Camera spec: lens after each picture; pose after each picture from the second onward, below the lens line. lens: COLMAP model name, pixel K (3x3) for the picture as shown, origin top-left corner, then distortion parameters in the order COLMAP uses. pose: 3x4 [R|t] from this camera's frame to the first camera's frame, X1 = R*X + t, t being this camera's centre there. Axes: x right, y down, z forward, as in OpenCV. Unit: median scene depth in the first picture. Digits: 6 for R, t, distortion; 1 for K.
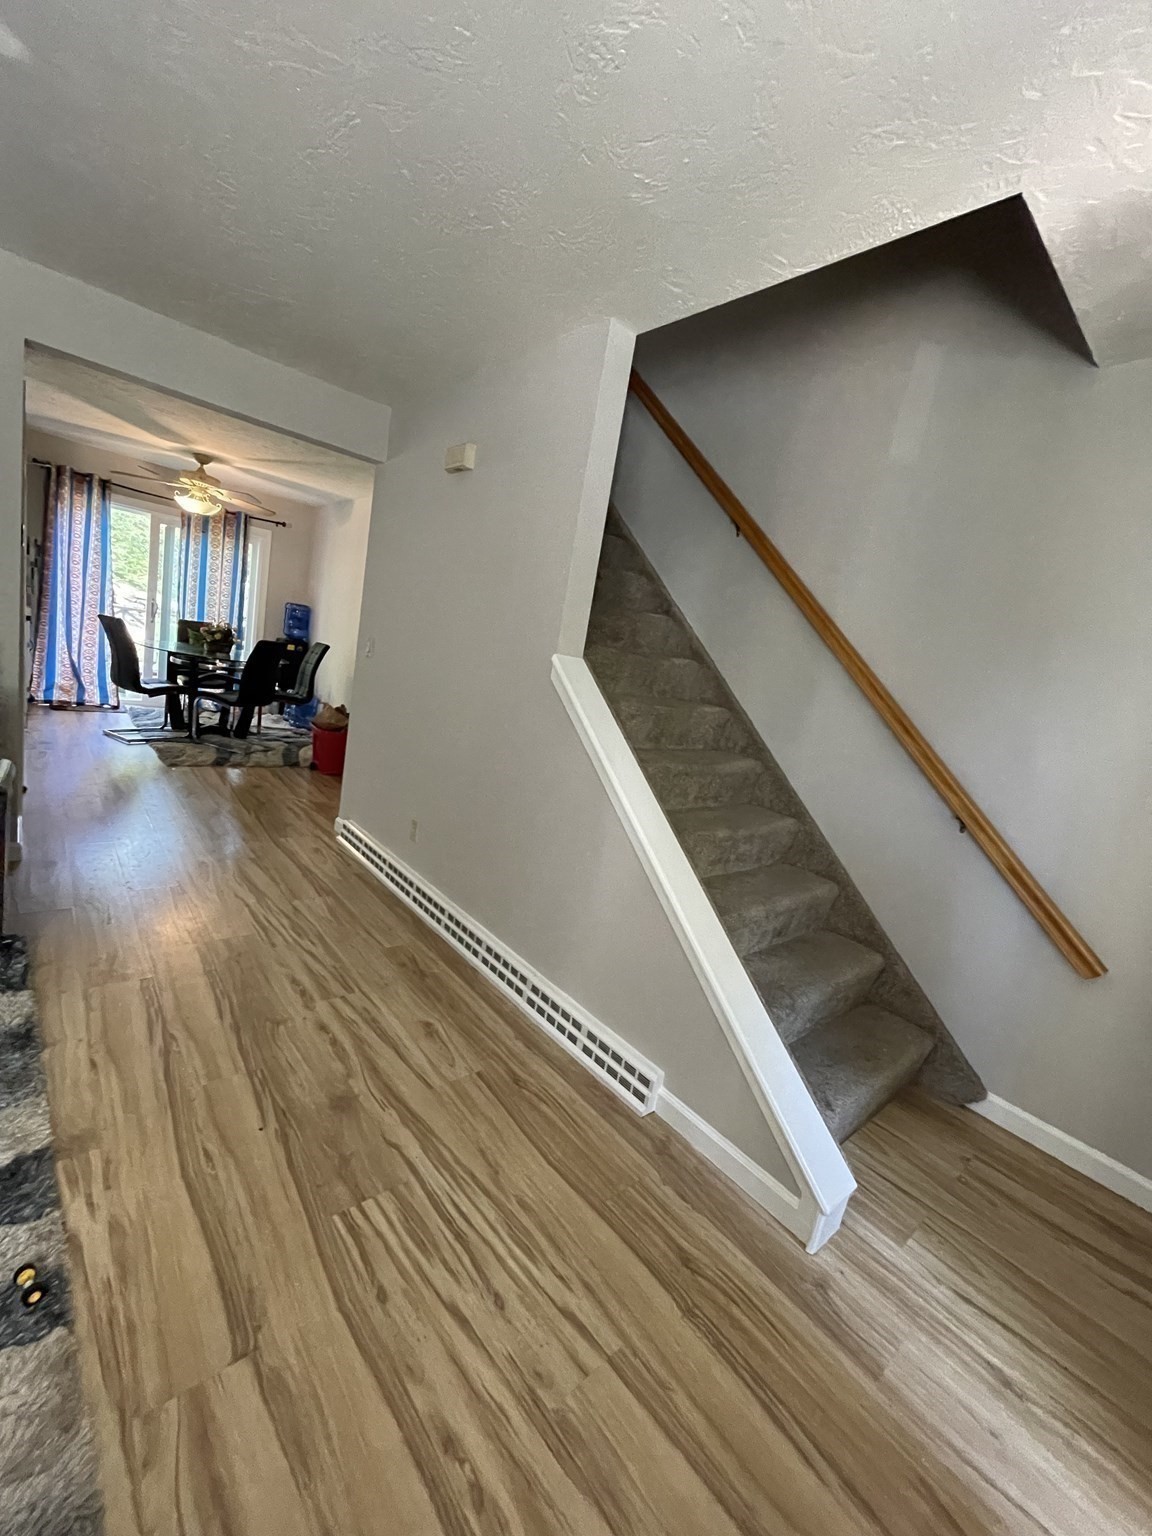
lens RADIAL K [[619.2, 0, 571.5], [0, 619.2, 768.4], [0, 0, 1]] dist [-0.009891, 0.003399]
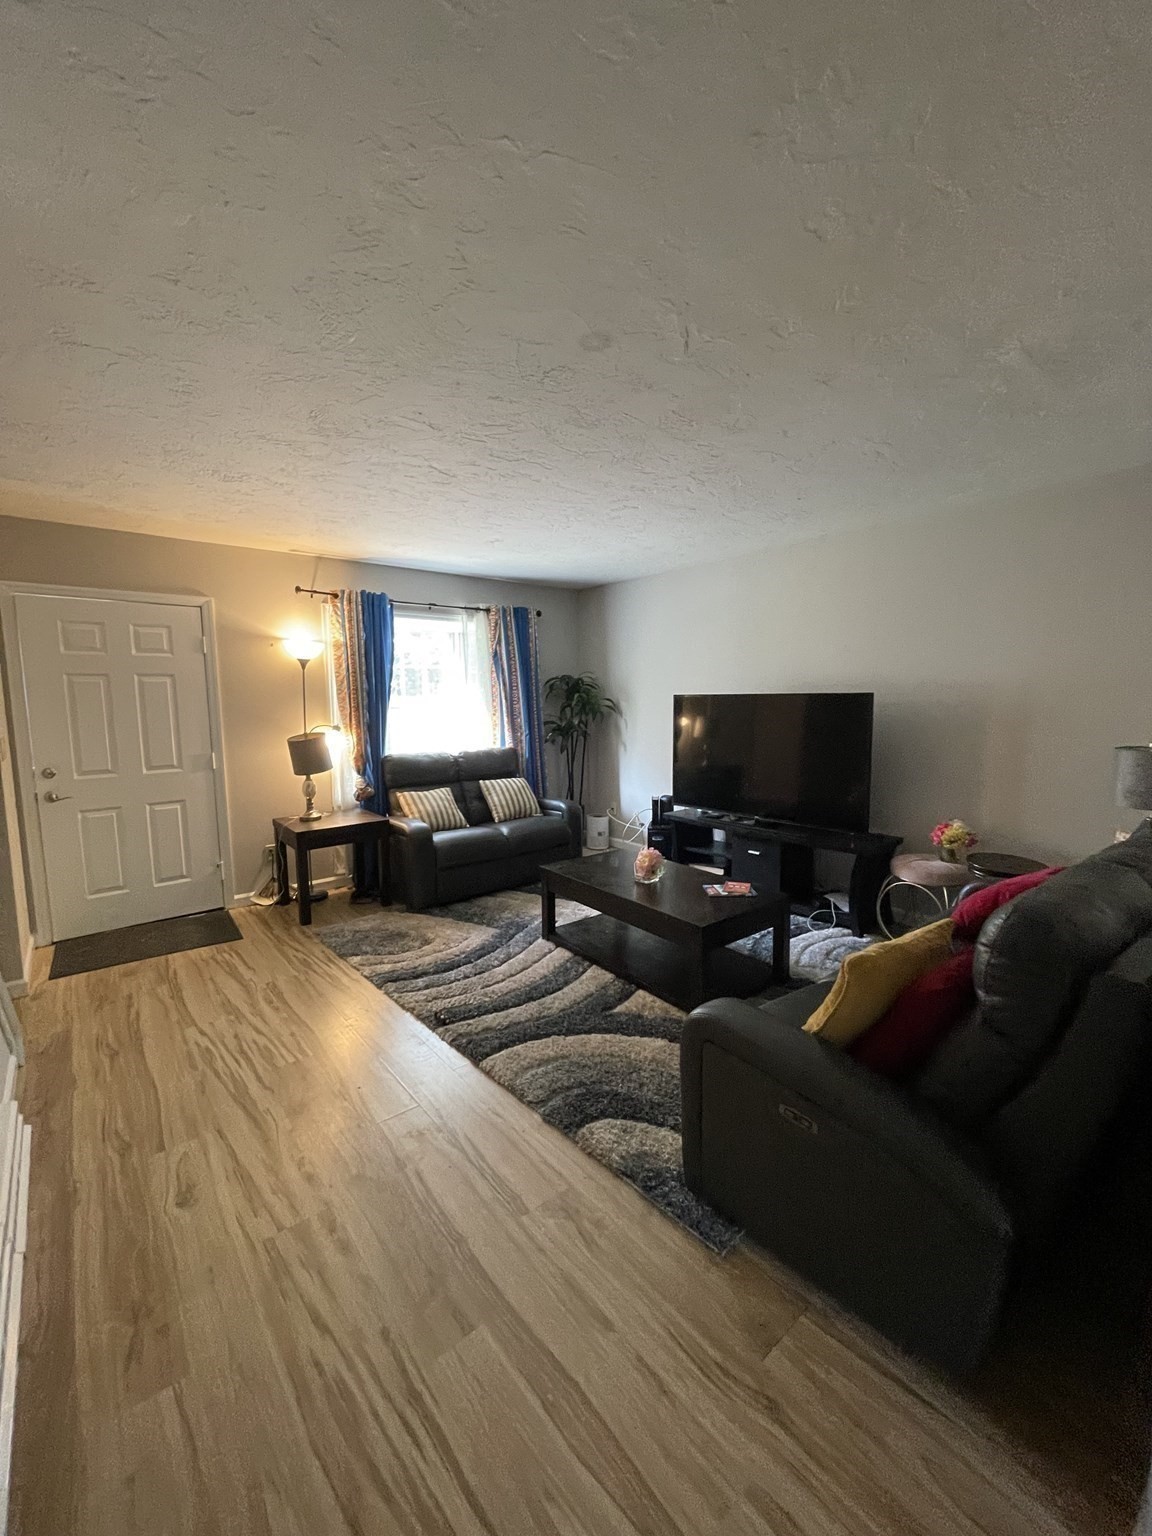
lens RADIAL K [[627.4, 0, 571.3], [0, 627.4, 760.6], [0, 0, 1]] dist [-0.001690, 0.000234]
pose [[-0.987580, -0.156818, 0.009695, -0.754292], [-0.147590, 0.947088, 0.285028, -0.534468], [-0.053880, 0.280057, -0.958470, 1.837249]]
